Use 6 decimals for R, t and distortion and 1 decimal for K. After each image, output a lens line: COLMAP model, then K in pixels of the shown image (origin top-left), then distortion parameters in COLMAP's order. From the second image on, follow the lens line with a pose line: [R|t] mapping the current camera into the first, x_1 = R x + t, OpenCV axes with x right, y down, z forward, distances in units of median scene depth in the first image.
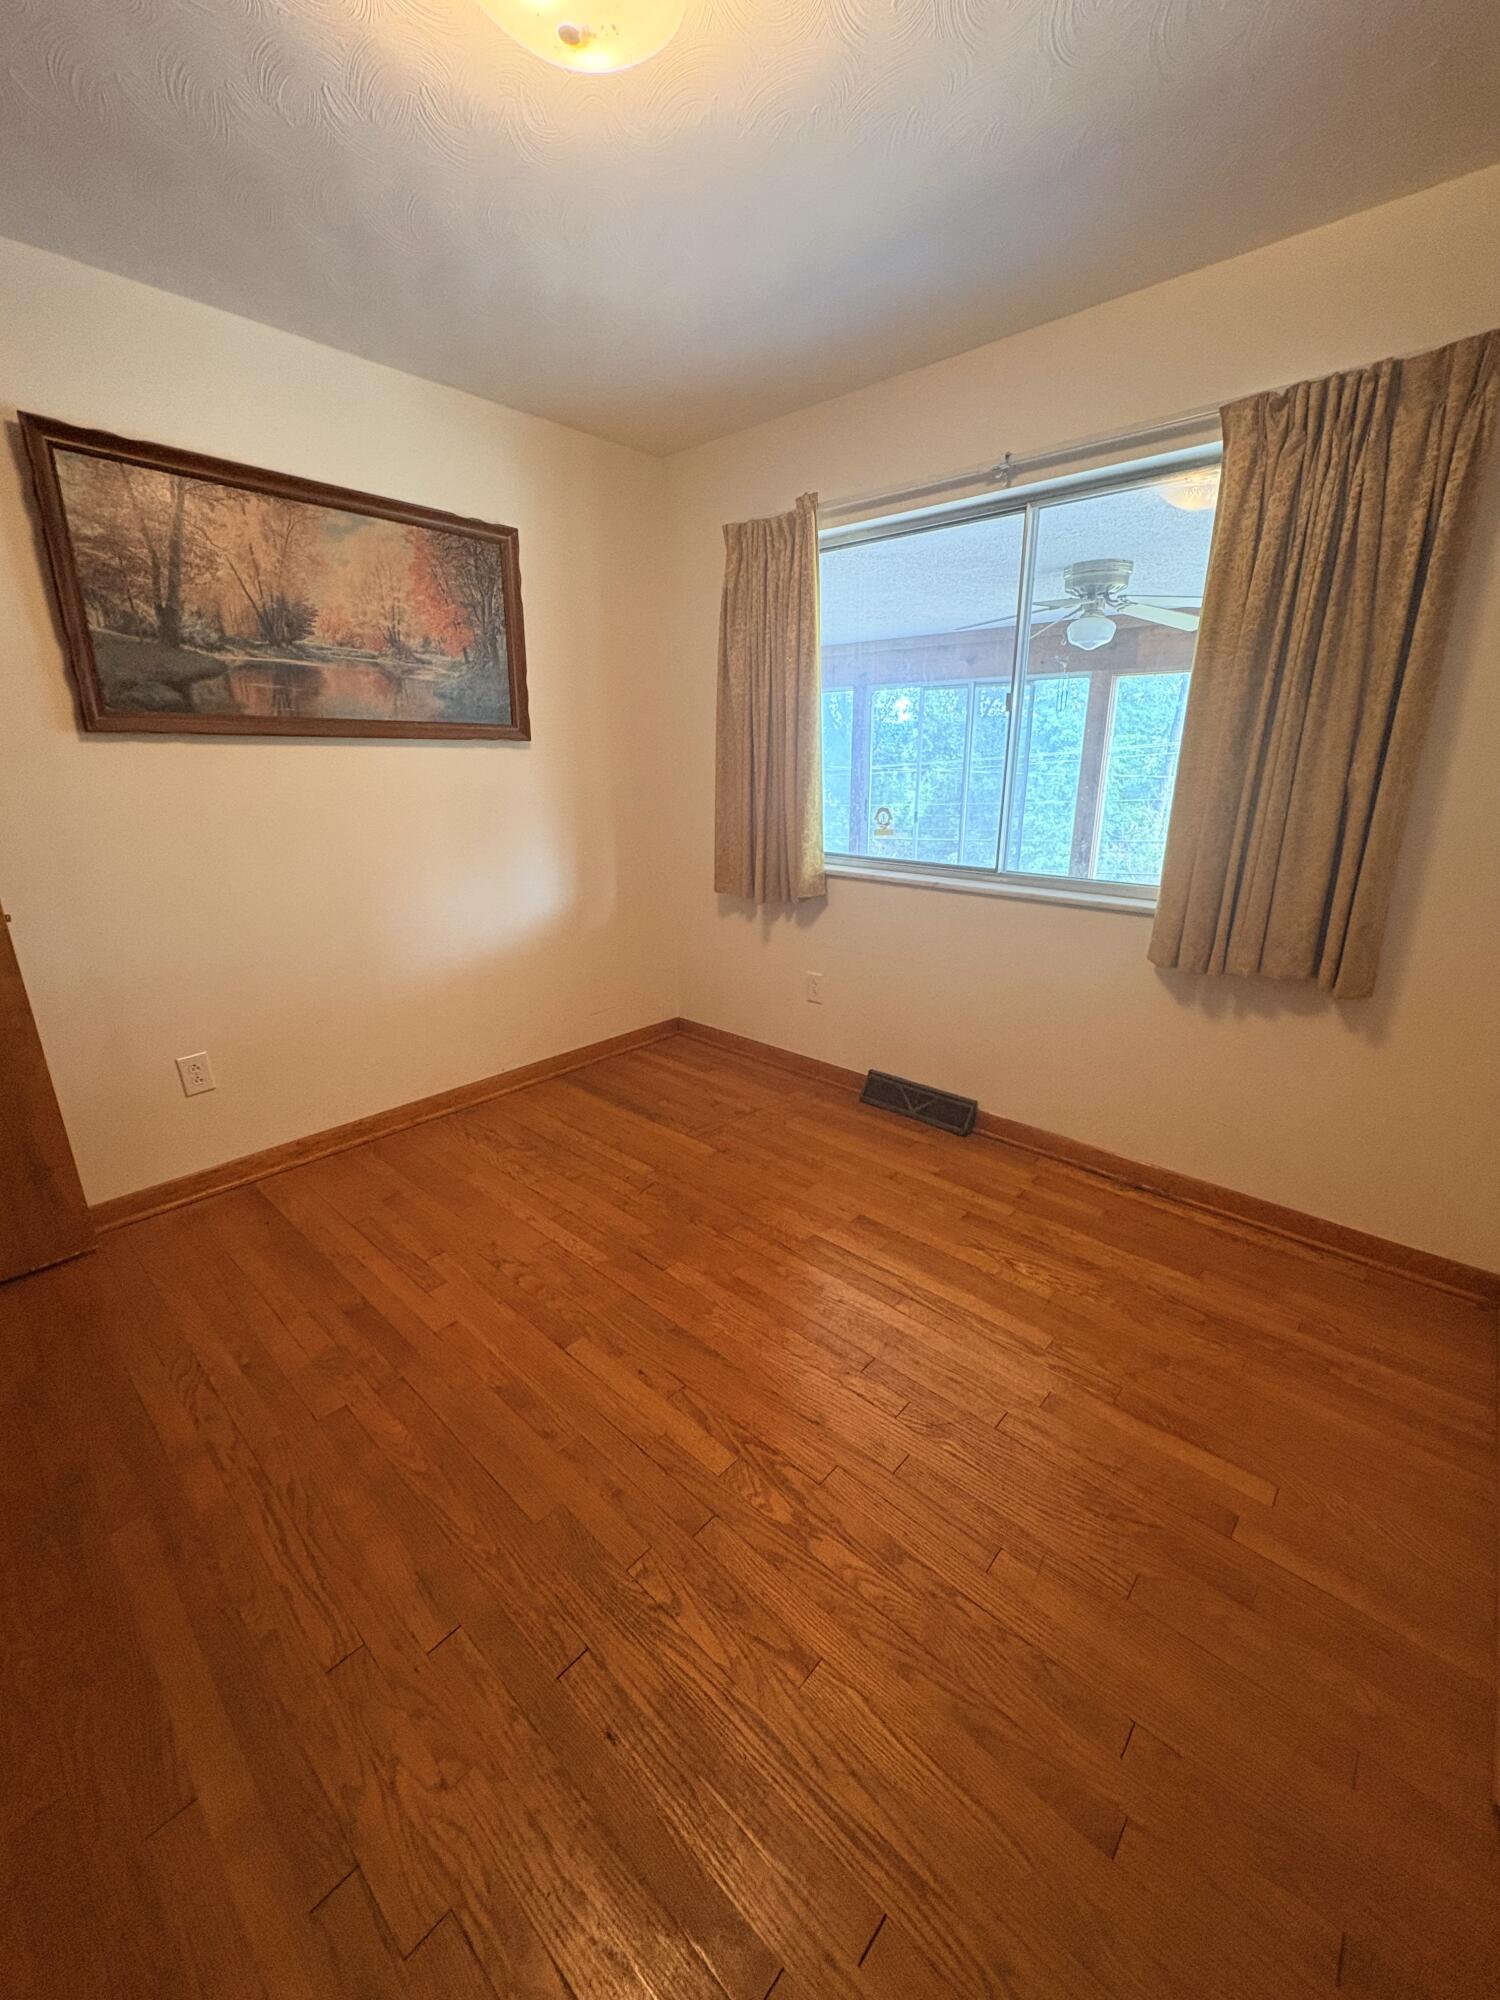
lens RADIAL K [[796.3, 0, 741.7], [0, 796.3, 998.9], [0, 0, 1]] dist [-0.000485, 0.000169]
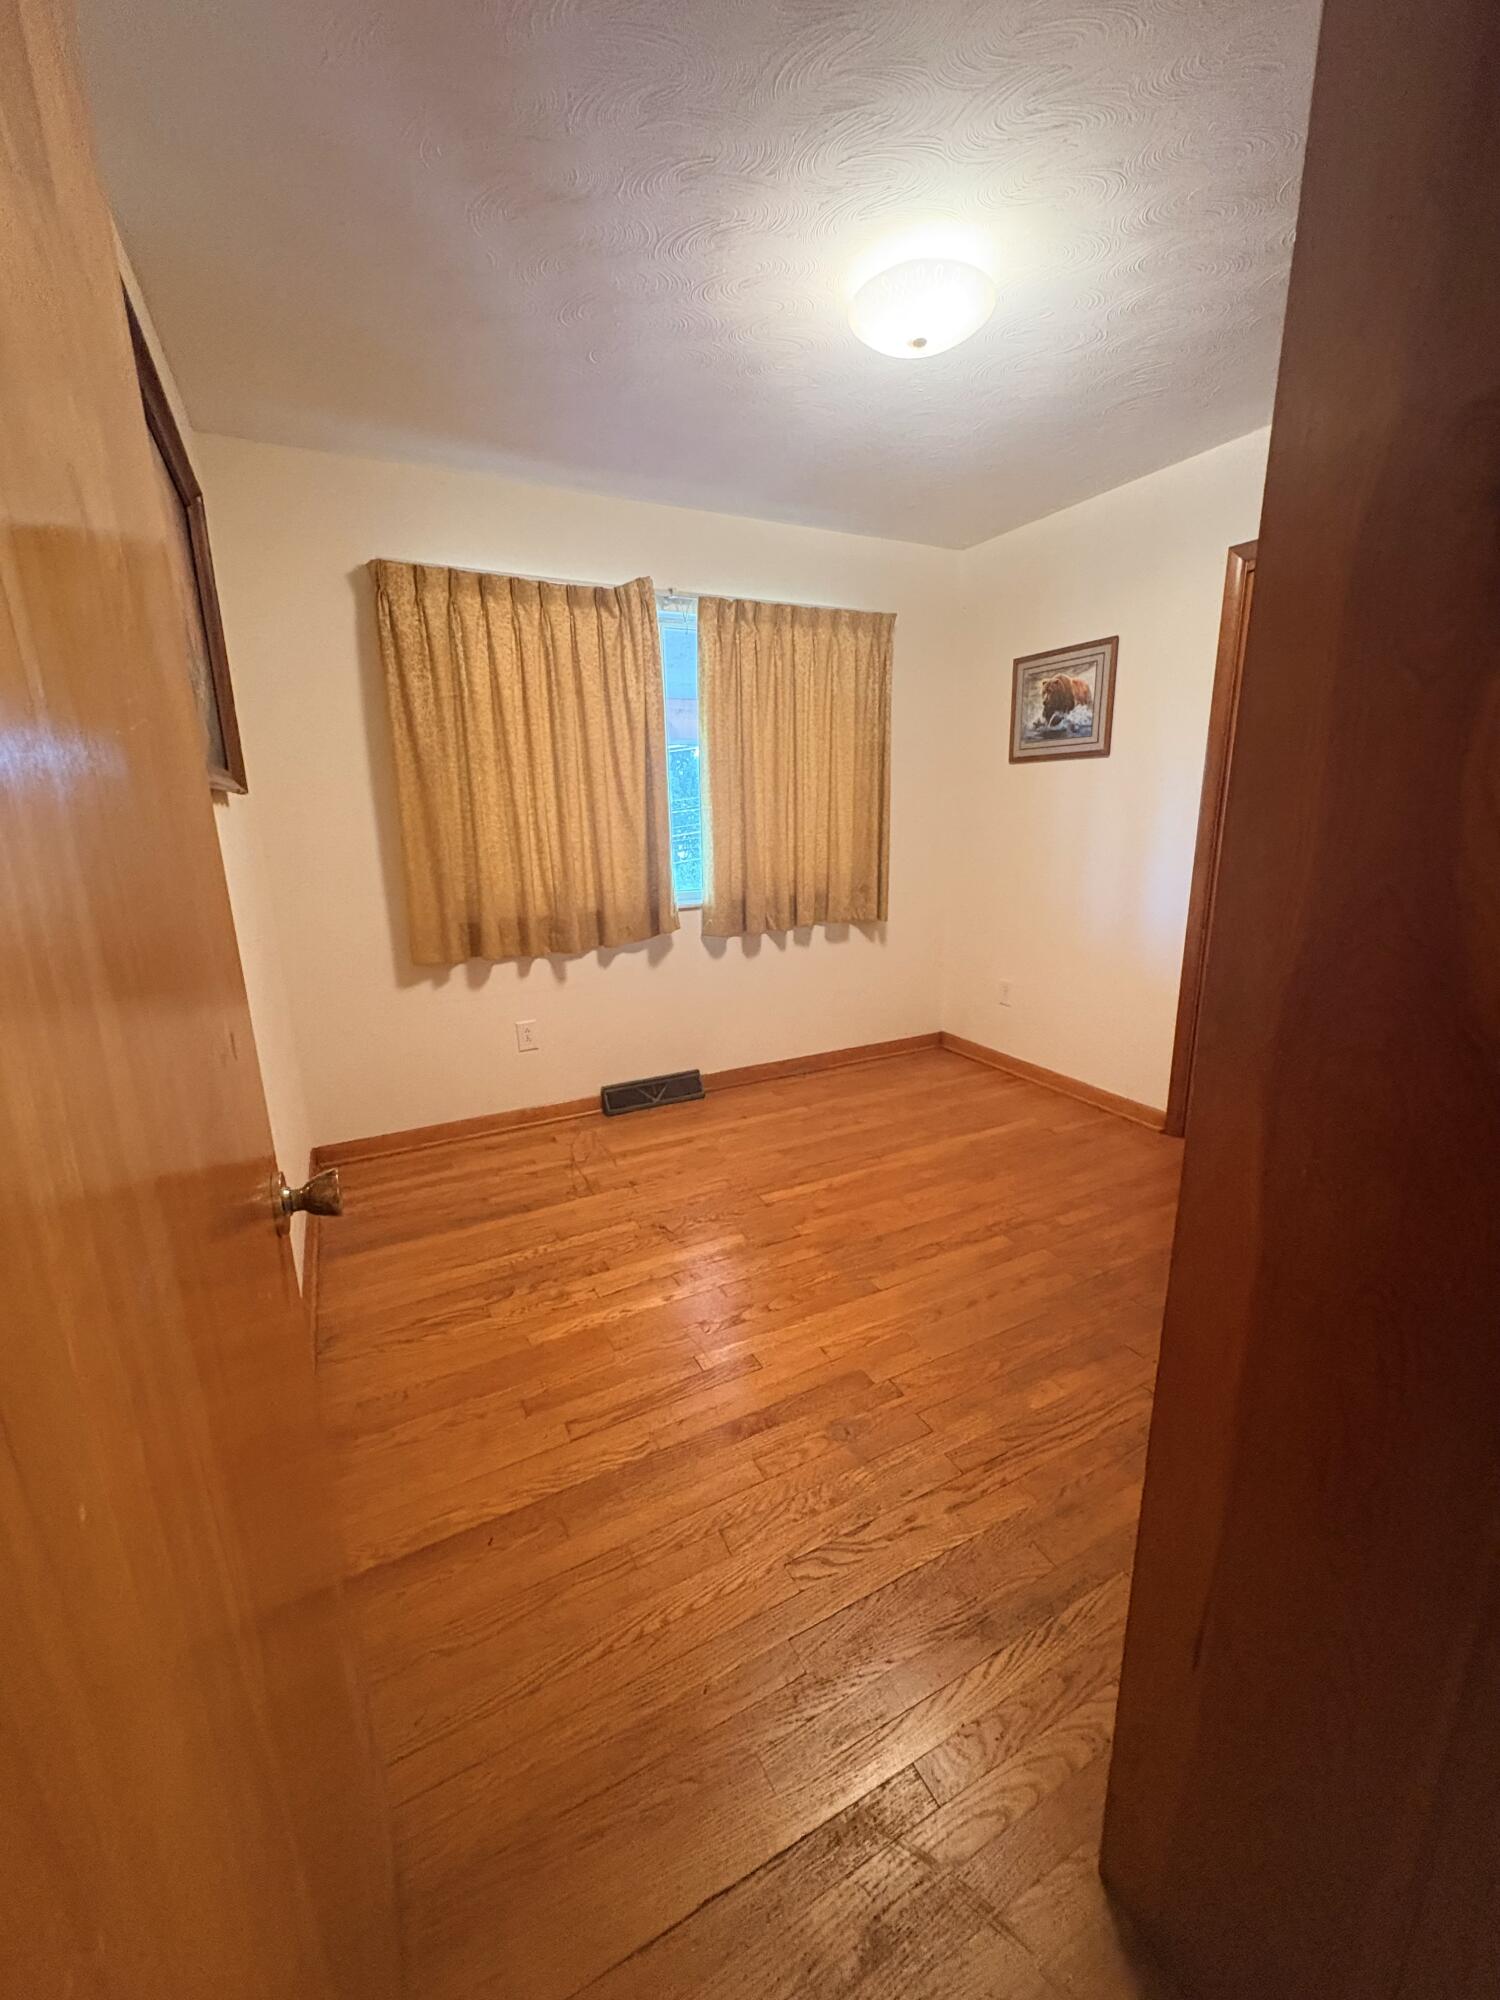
lens RADIAL K [[797.4, 0, 753.0], [0, 797.4, 999.5], [0, 0, 1]] dist [0.000616, -0.000458]
pose [[0.342439, -0.232200, 0.910395, -0.854063], [0.297405, 0.945942, 0.129399, -0.122523], [-0.891227, 0.226445, 0.392985, 0.404247]]
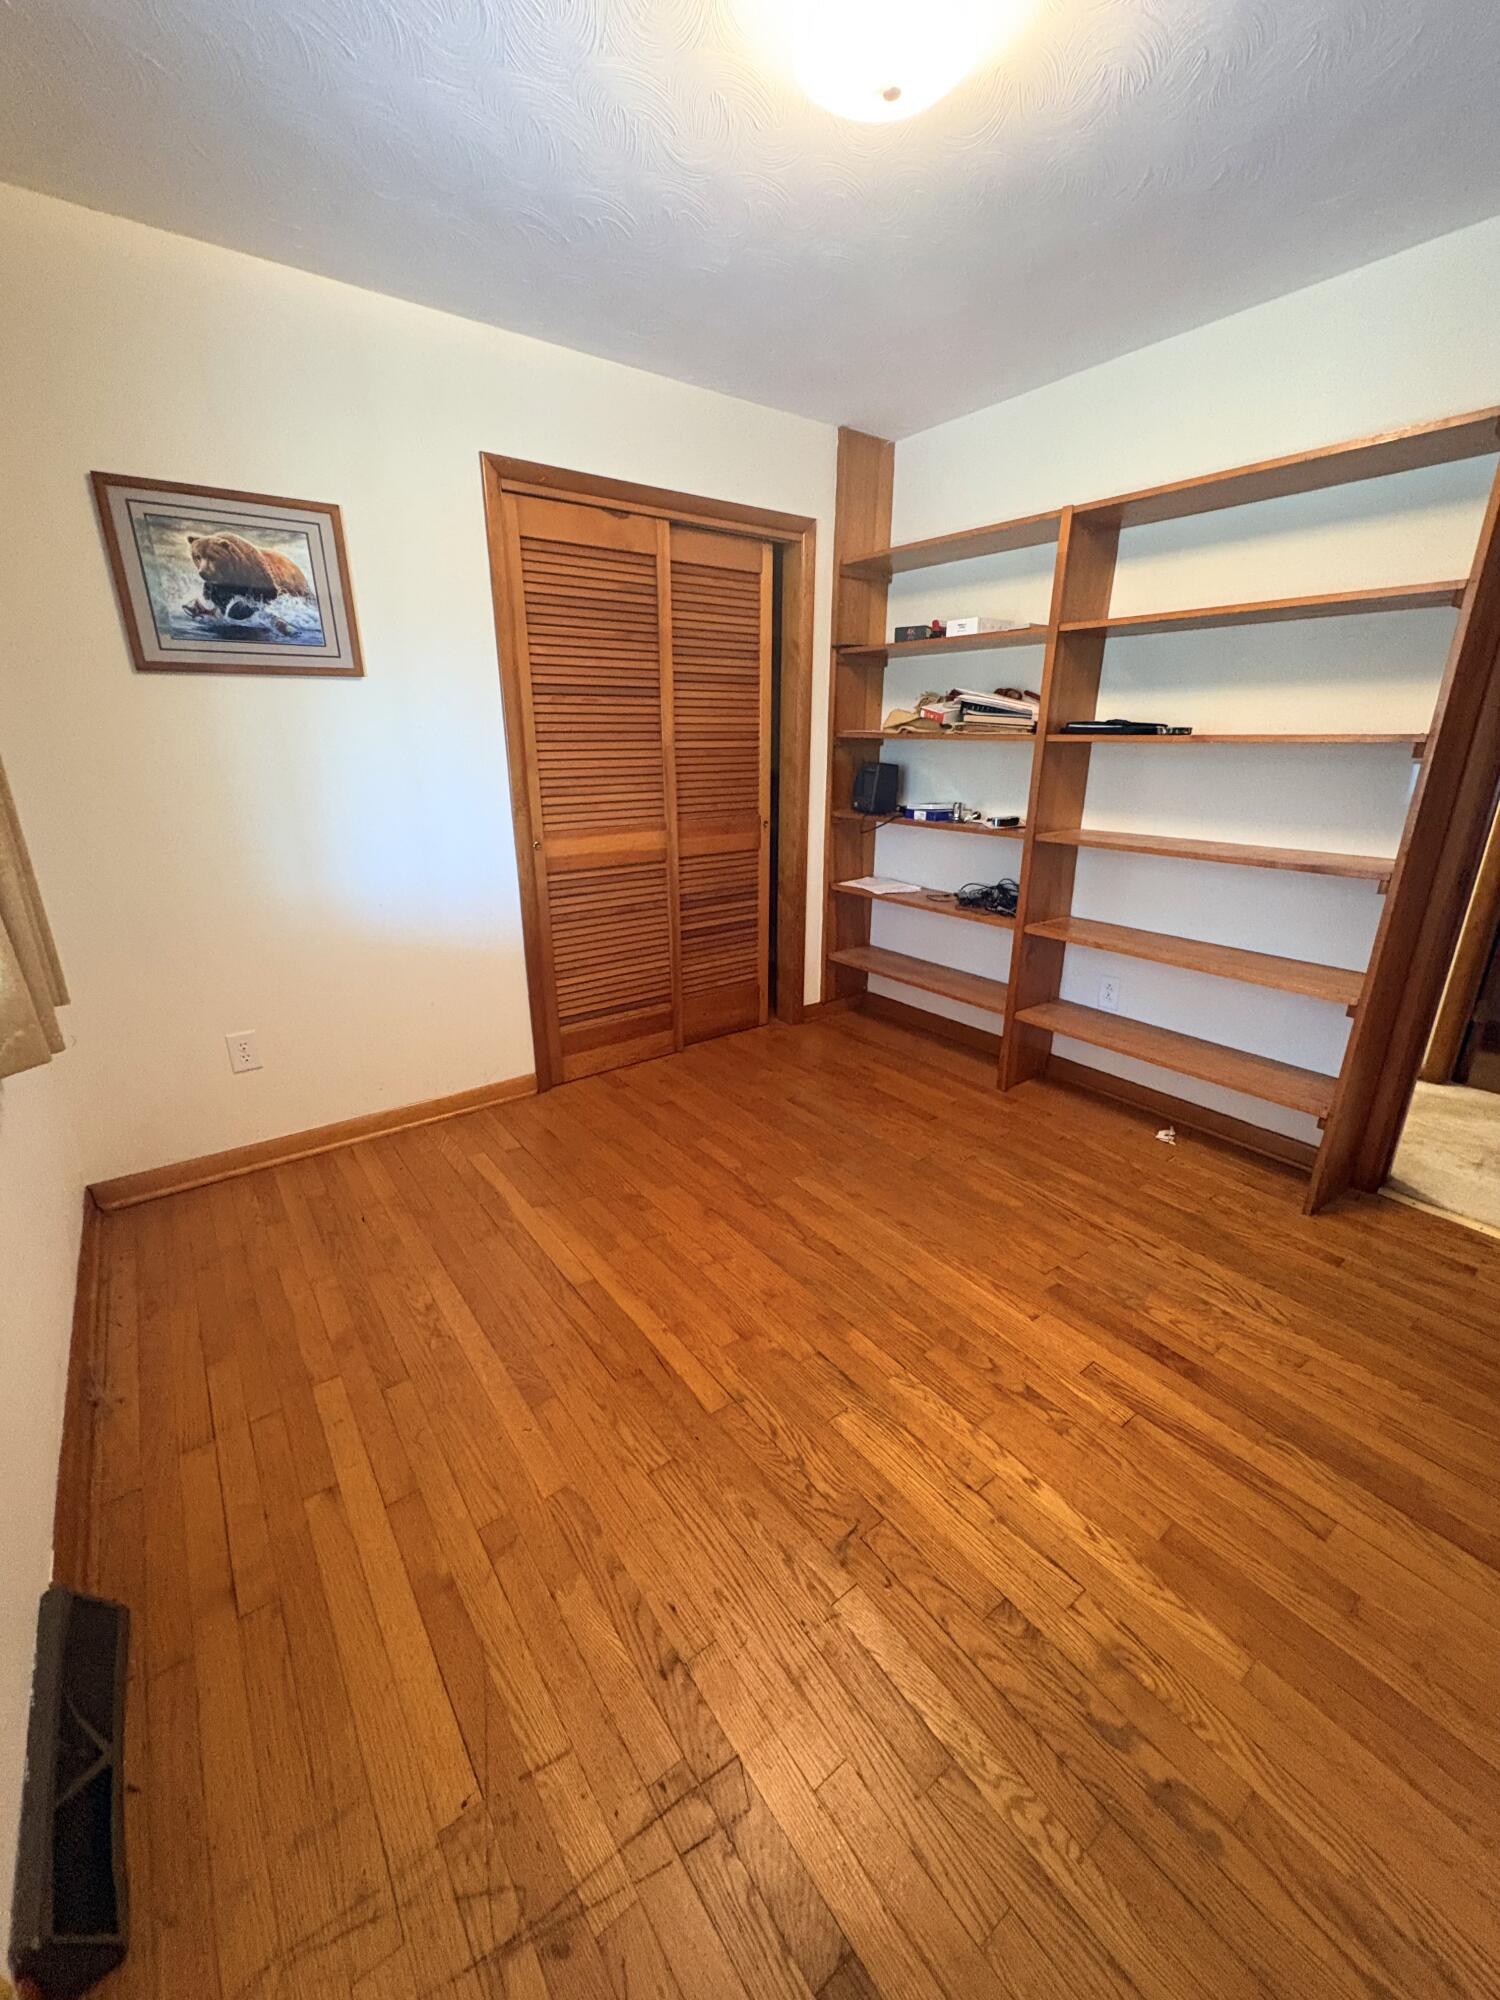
lens RADIAL K [[797.4, 0, 753.0], [0, 797.4, 999.5], [0, 0, 1]] dist [0.000616, -0.000458]
pose [[-0.982955, -0.053817, 0.175792, -0.121832], [0.059477, 0.811686, 0.581059, -0.346308], [-0.173959, 0.581610, -0.794650, 1.127508]]
